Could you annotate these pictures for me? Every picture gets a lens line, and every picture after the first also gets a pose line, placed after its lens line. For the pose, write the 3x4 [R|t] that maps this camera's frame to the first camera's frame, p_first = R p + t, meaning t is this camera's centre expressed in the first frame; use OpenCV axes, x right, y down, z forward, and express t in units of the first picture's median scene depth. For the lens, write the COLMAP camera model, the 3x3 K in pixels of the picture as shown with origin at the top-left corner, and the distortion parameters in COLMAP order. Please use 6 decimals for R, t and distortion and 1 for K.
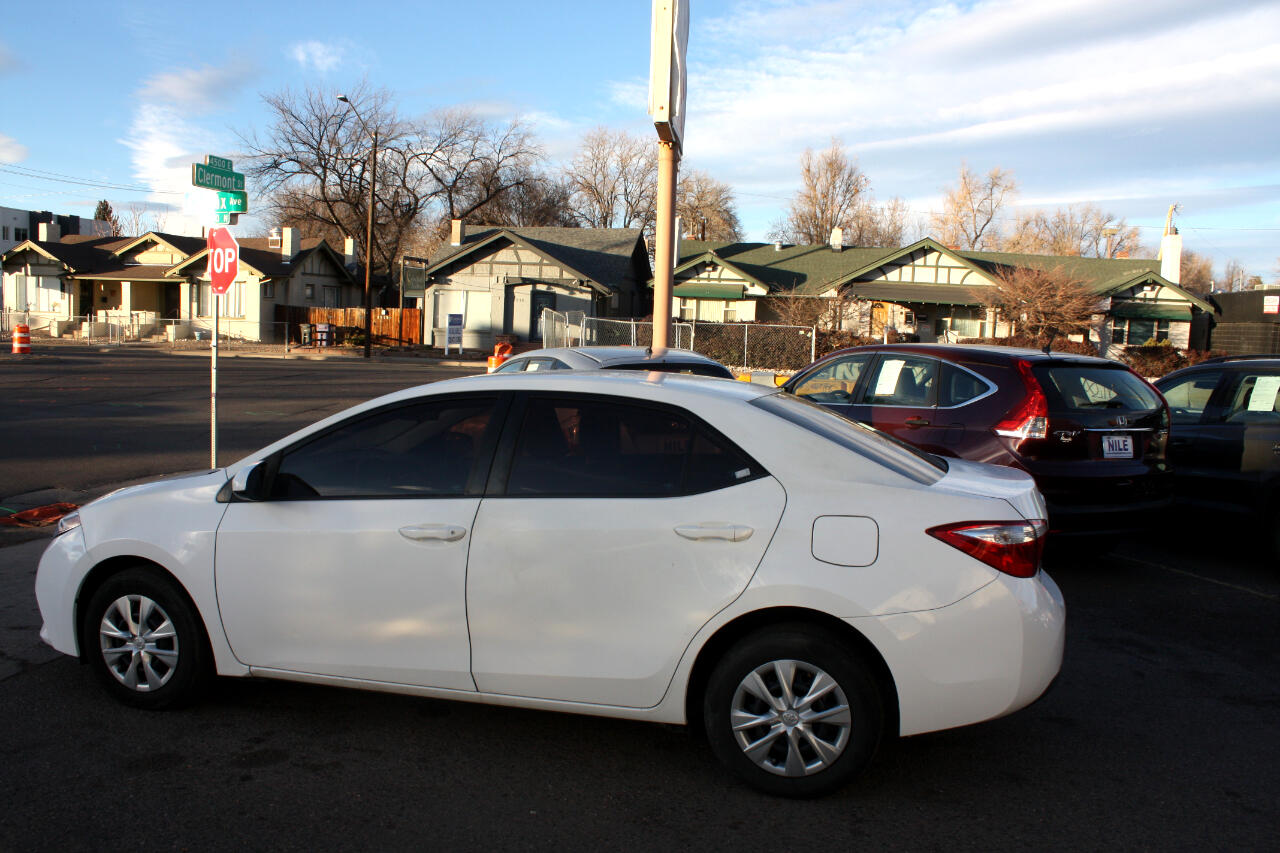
lens RADIAL K [[1071.0, 0, 634.0], [0, 1071.0, 434.4], [0, 0, 1]] dist [-0.163587, 0.144270]
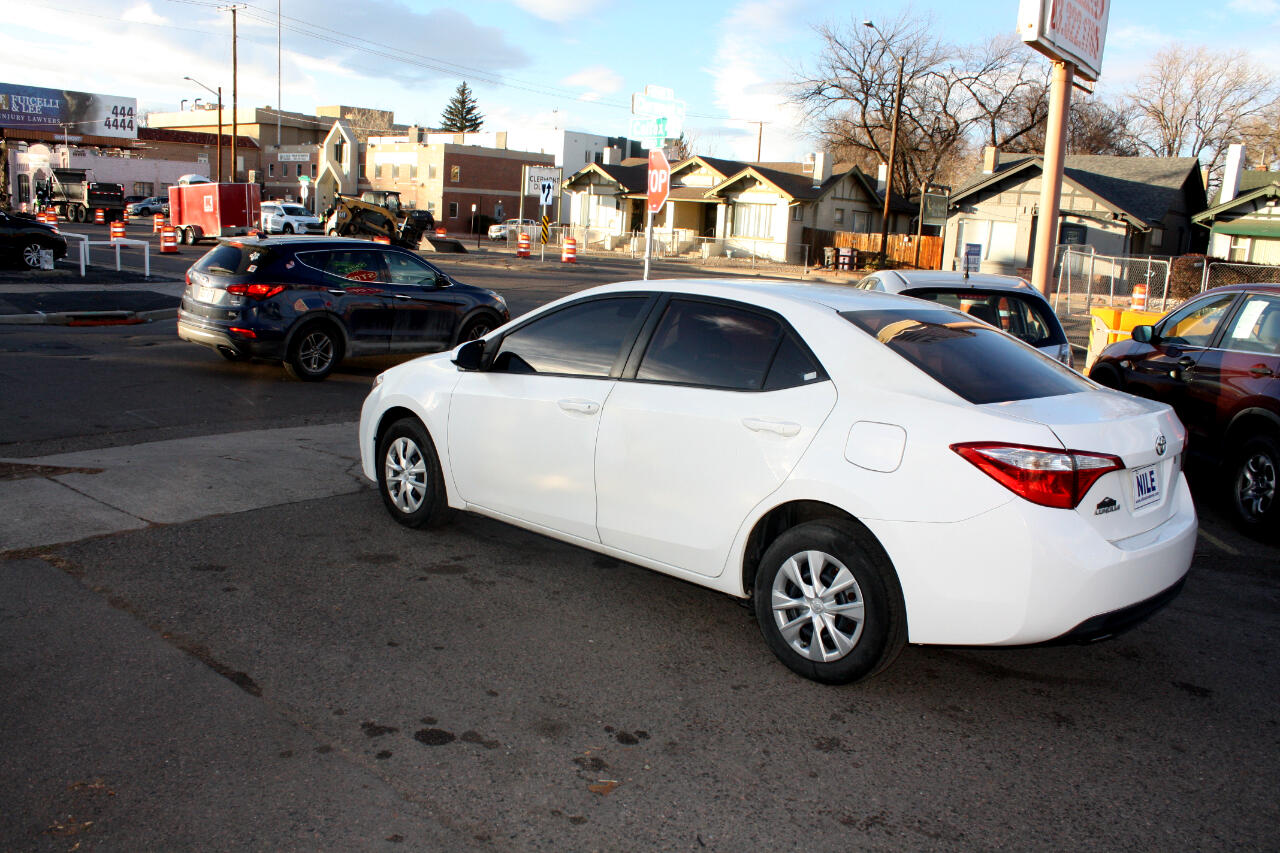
lens RADIAL K [[1071.0, 0, 632.5], [0, 1071.0, 435.9], [0, 0, 1]] dist [-0.163587, 0.144270]
pose [[0.870468, 0.110727, -0.479609, 0.047750], [-0.077635, 0.993058, 0.088362, 0.001563], [0.486064, -0.039682, 0.873022, -0.002659]]
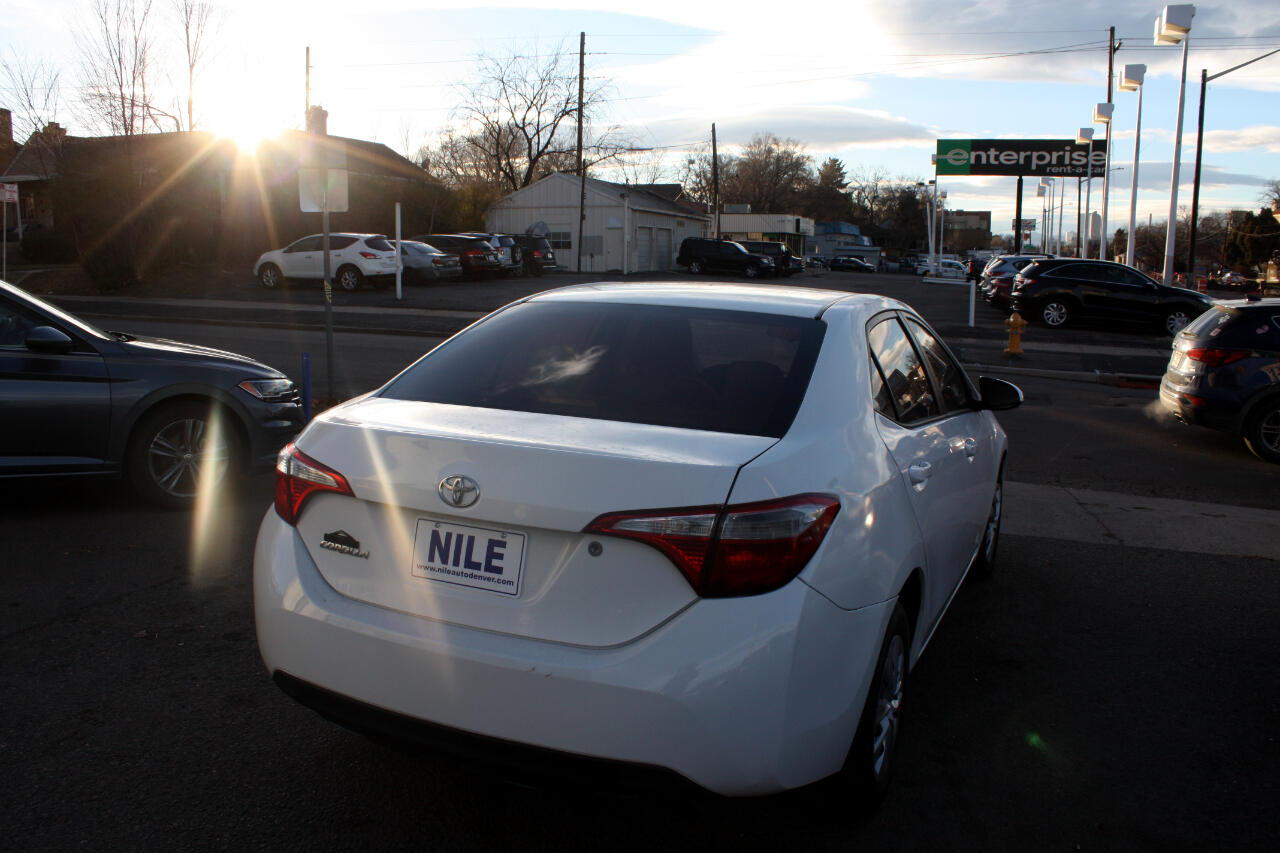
lens RADIAL K [[1071.0, 0, 640.2], [0, 1071.0, 438.9], [0, 0, 1]] dist [-0.163587, 0.144270]
pose [[-0.153724, 0.129230, -0.979627, 0.106729], [-0.125594, 0.980814, 0.149095, -0.006979], [0.980099, 0.145955, -0.134544, 0.132482]]
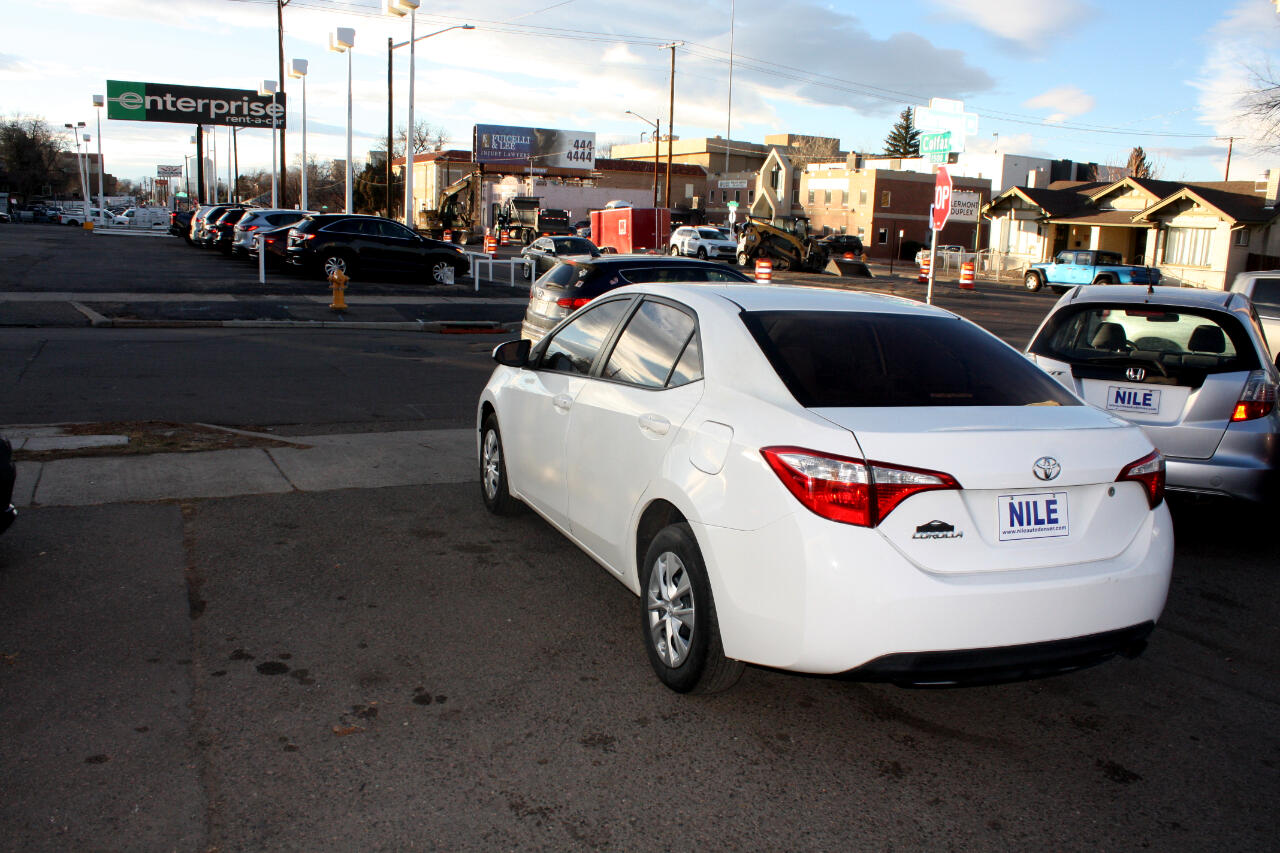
lens RADIAL K [[1071.0, 0, 628.7], [0, 1071.0, 440.4], [0, 0, 1]] dist [-0.163587, 0.144270]
pose [[0.595901, 0.147775, -0.789344, 0.092199], [-0.104305, 0.988840, 0.106380, -0.000537], [0.796255, 0.018940, 0.604664, 0.031970]]
